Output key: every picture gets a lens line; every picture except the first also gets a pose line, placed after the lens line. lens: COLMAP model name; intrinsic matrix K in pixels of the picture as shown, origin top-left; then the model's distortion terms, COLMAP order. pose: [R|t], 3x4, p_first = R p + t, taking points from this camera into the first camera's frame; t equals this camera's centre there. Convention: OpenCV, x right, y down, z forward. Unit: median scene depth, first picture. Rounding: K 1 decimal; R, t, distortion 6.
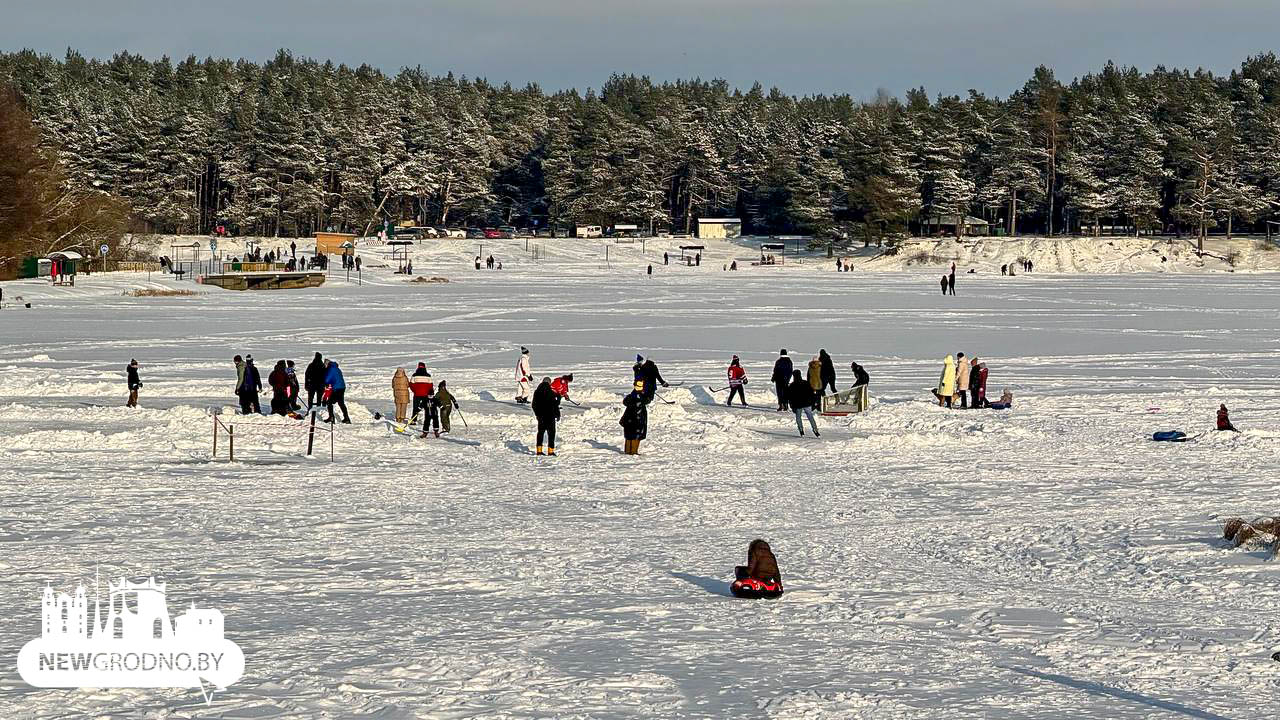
lens RADIAL K [[4801.8, 0, 640.0], [0, 4801.8, 360.0], [0, 0, 1]] dist [0.233304, 0.764224]
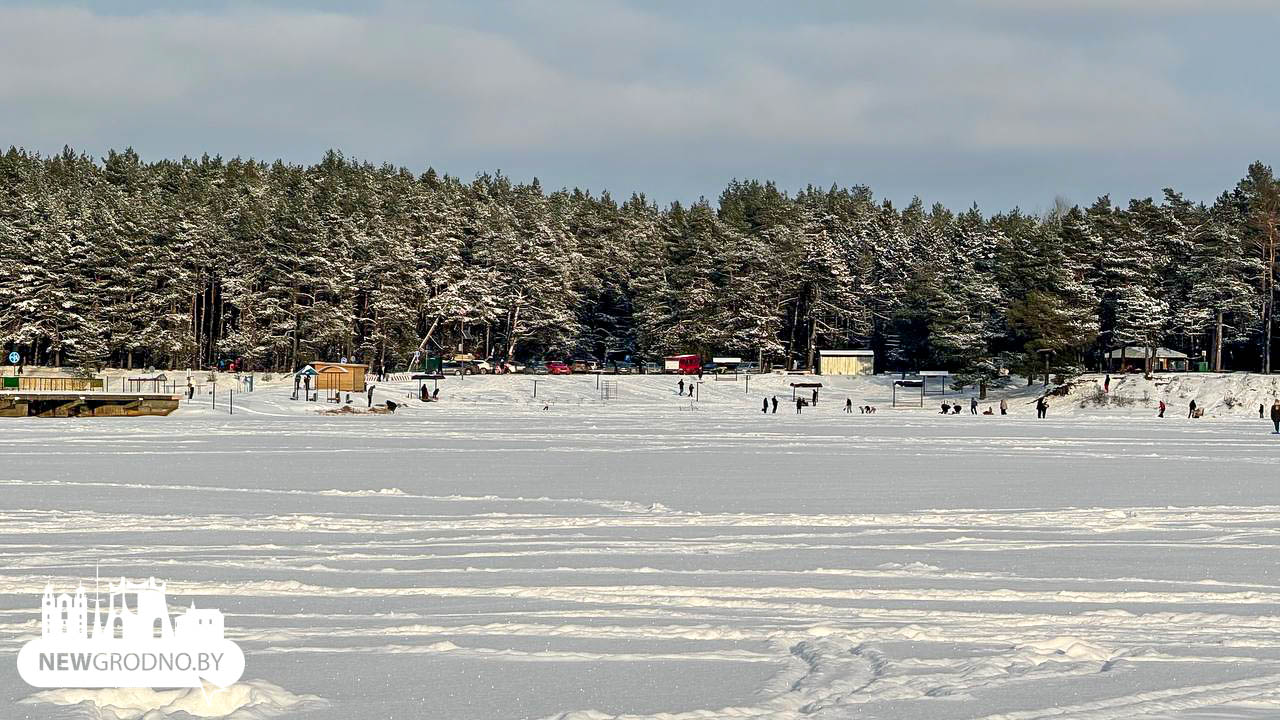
lens RADIAL K [[4801.8, 0, 640.0], [0, 4801.8, 360.0], [0, 0, 1]] dist [0.233304, 0.764224]
pose [[0.998886, 0.002837, -0.047101, 0.019692], [-0.004508, 0.999363, -0.035408, 0.000339], [0.046970, 0.035581, 0.998262, 0.206085]]
